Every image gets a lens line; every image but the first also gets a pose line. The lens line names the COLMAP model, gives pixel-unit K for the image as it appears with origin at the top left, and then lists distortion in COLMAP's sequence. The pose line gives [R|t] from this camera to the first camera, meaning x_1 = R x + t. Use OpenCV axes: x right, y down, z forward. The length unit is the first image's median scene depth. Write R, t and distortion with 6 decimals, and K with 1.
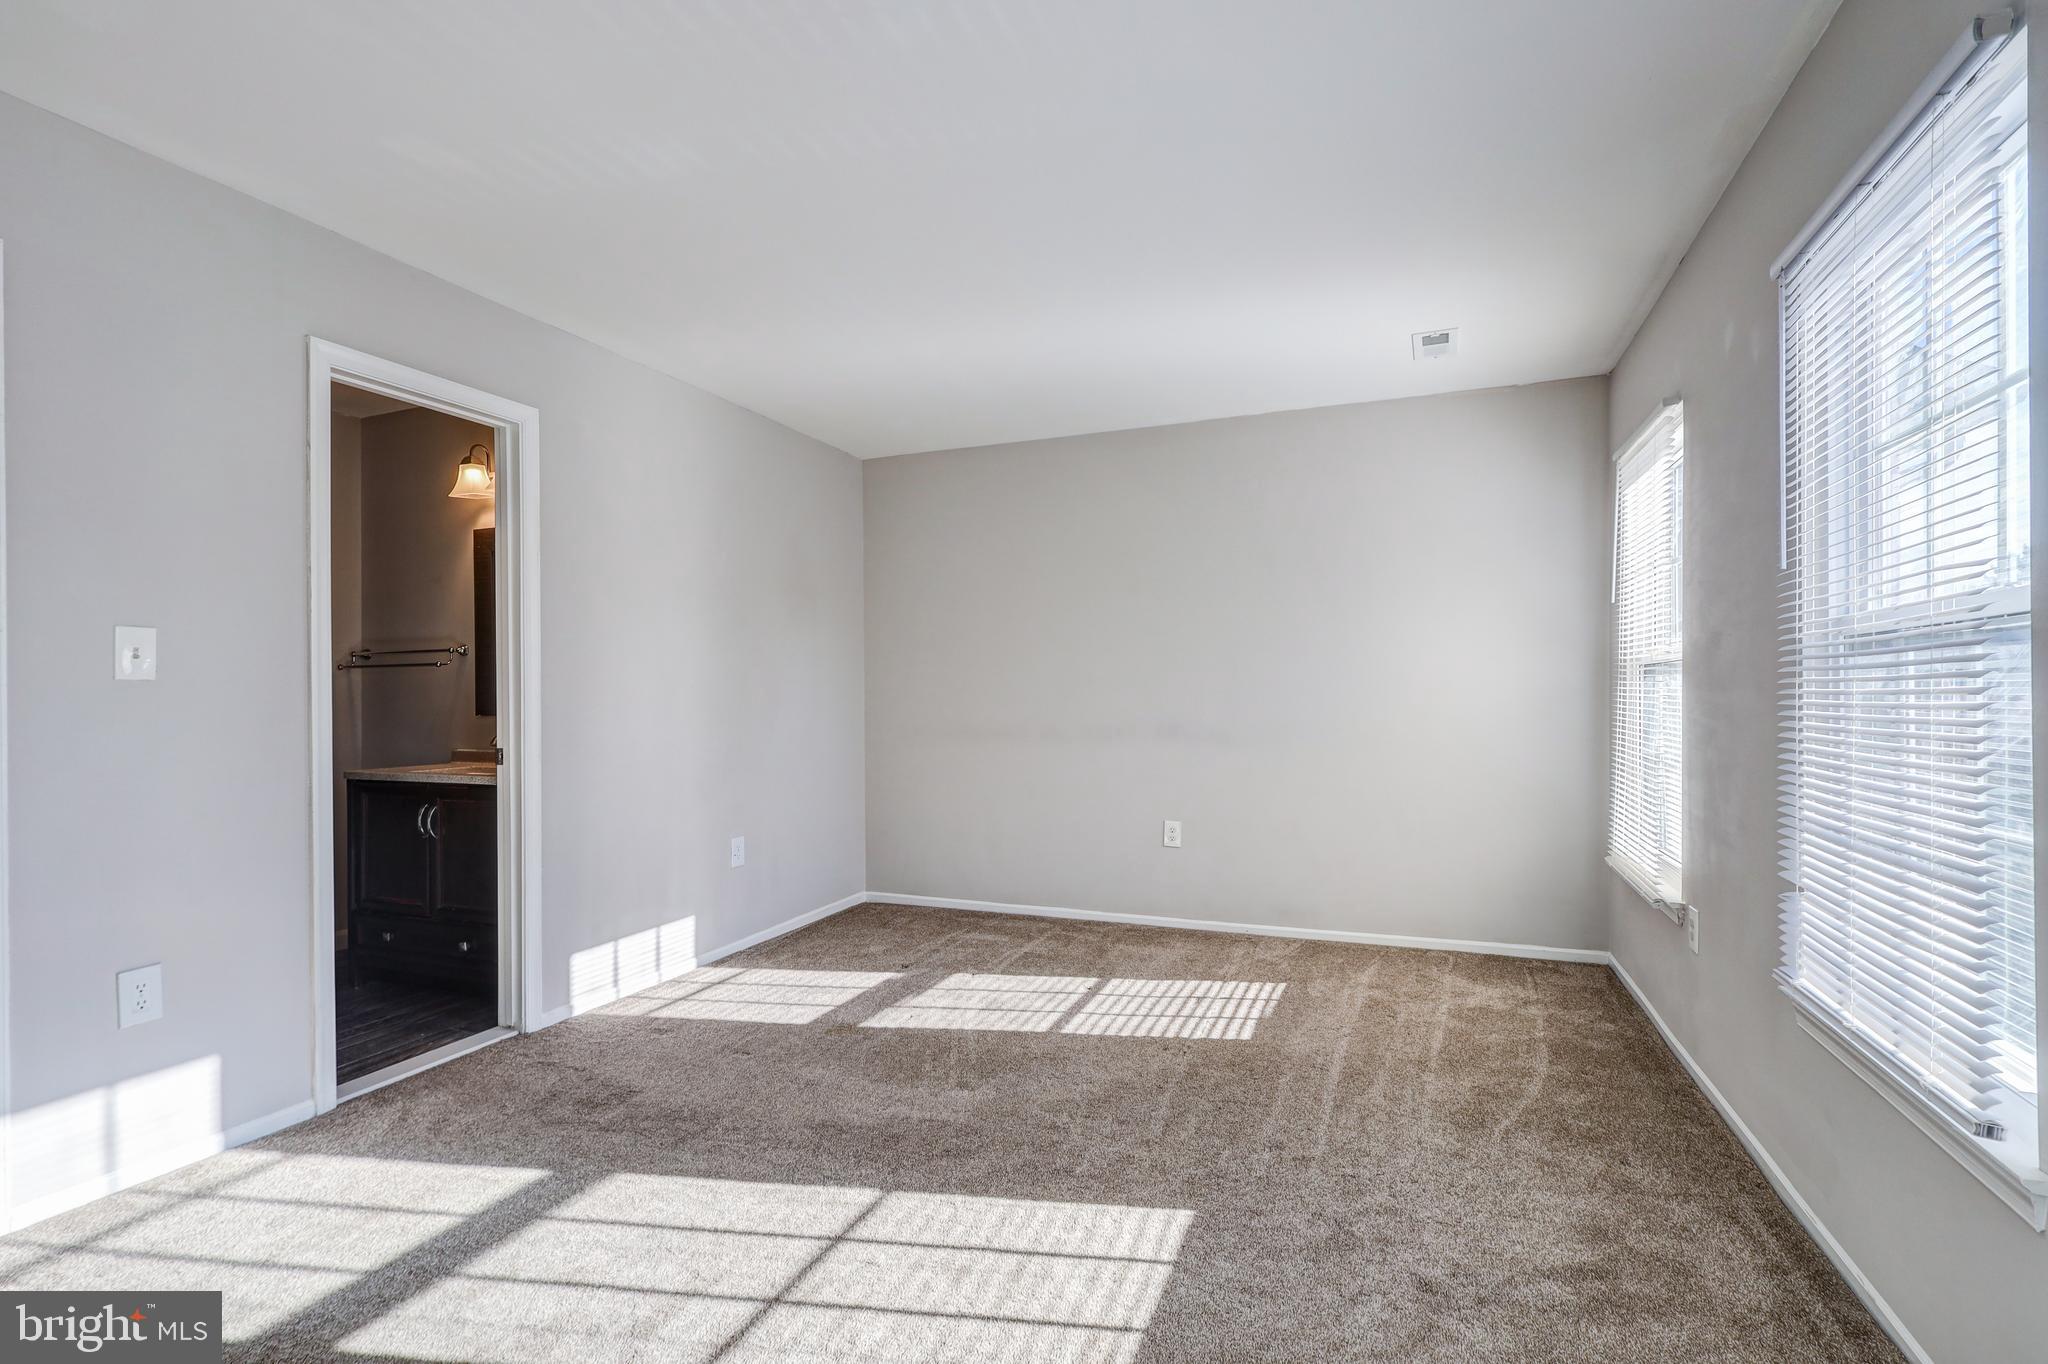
lens RADIAL K [[962.4, 0, 1017.9], [0, 962.4, 692.0], [0, 0, 1]] dist [0.000216, 0.000415]
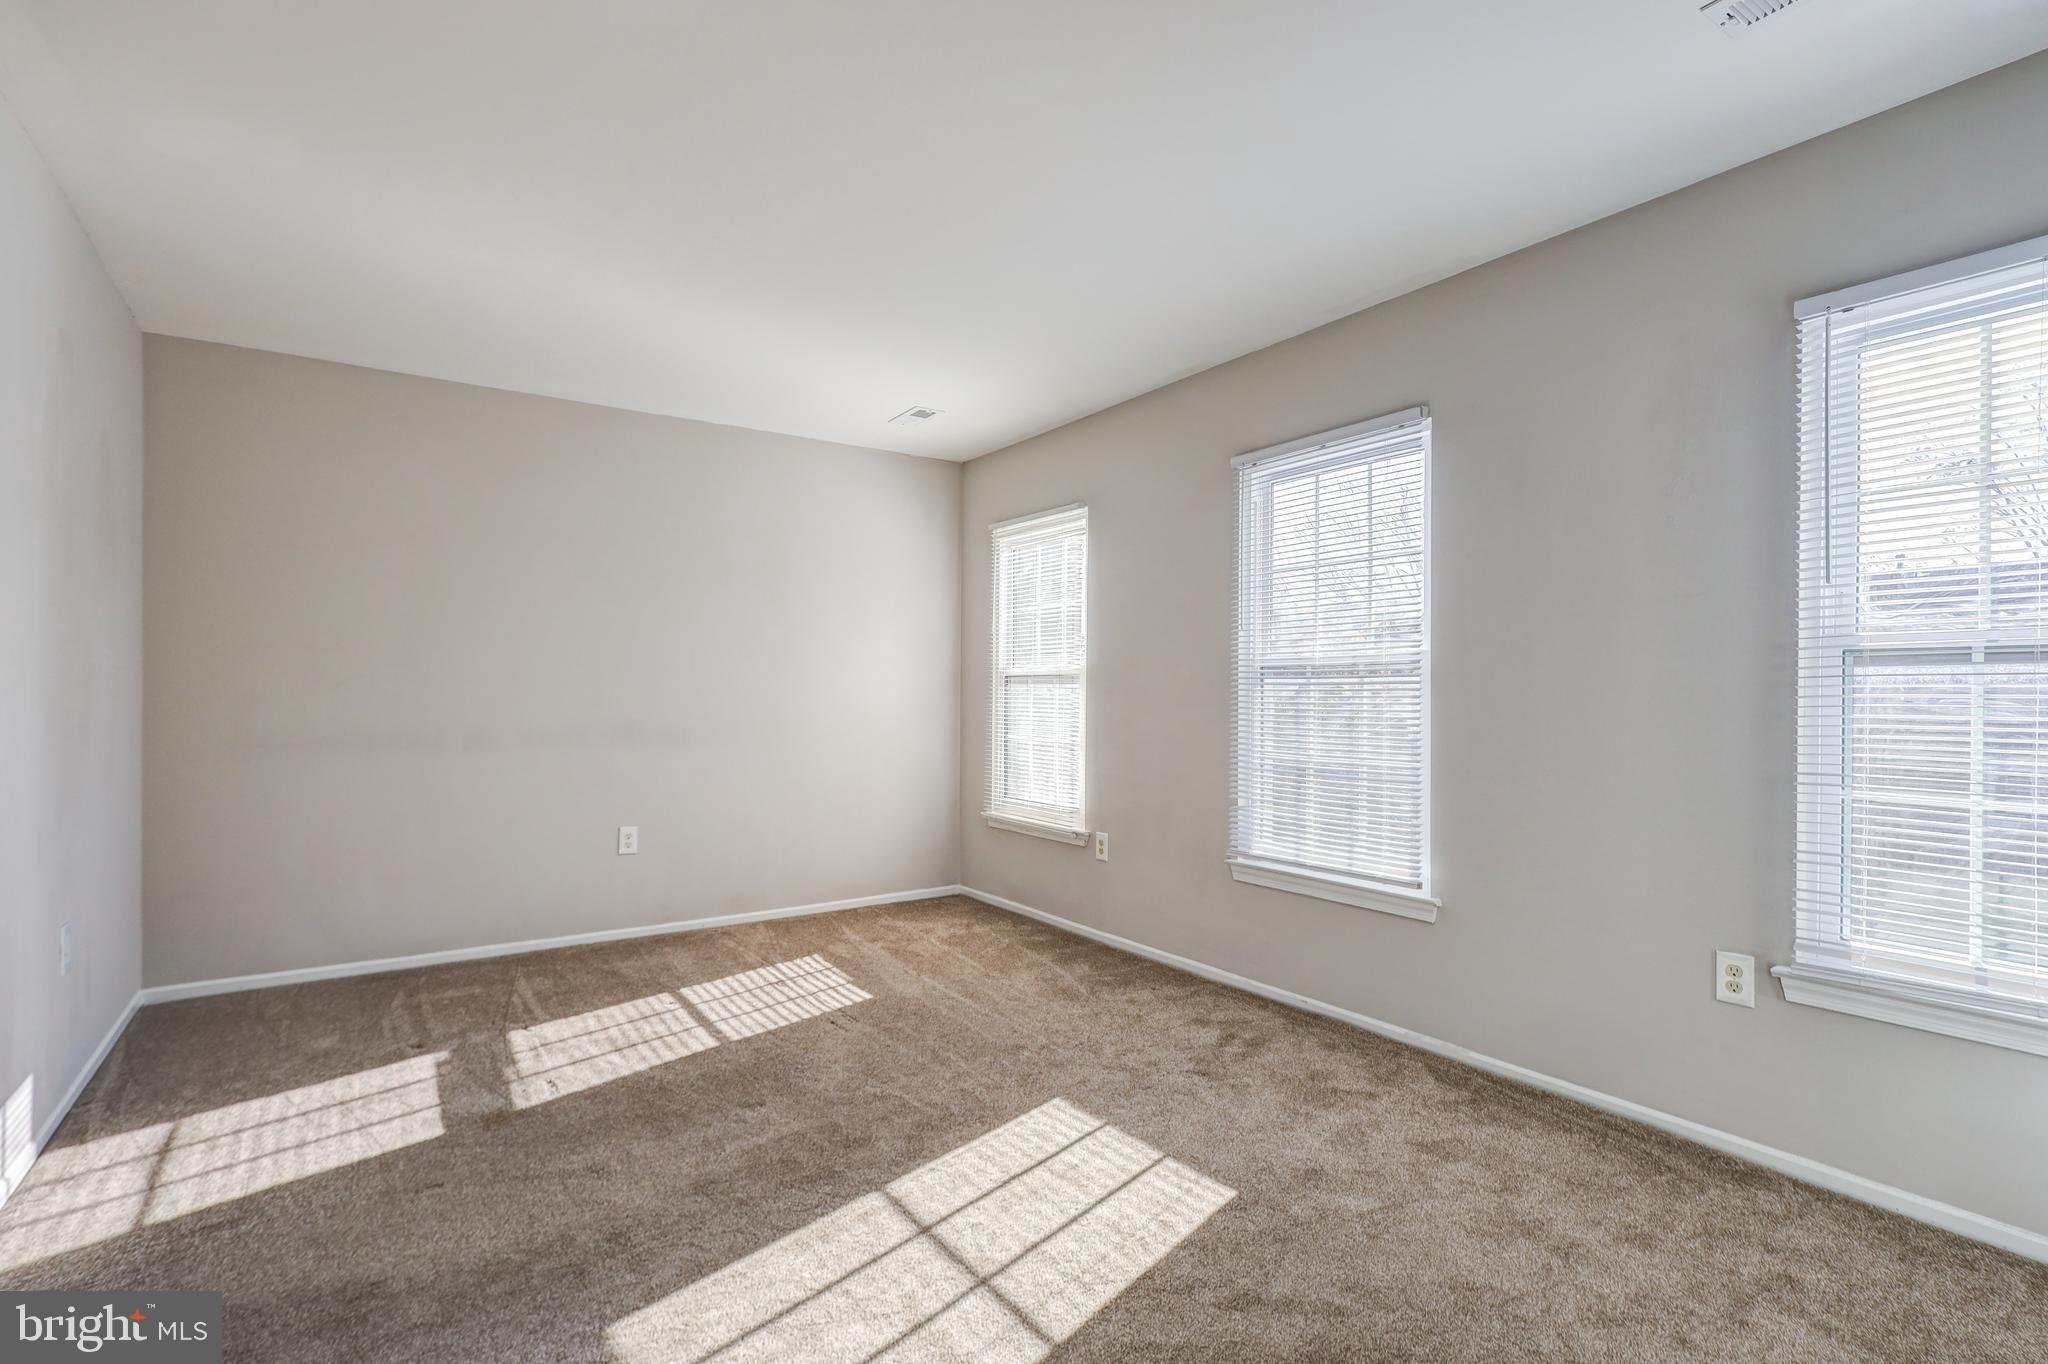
lens RADIAL K [[962.4, 0, 1017.9], [0, 962.4, 692.0], [0, 0, 1]] dist [0.000216, 0.000415]
pose [[0.547572, 0.010941, 0.836687, -0.558414], [-0.009479, 0.999931, -0.006872, 0.005312], [-0.836705, -0.004168, 0.547639, 0.208321]]
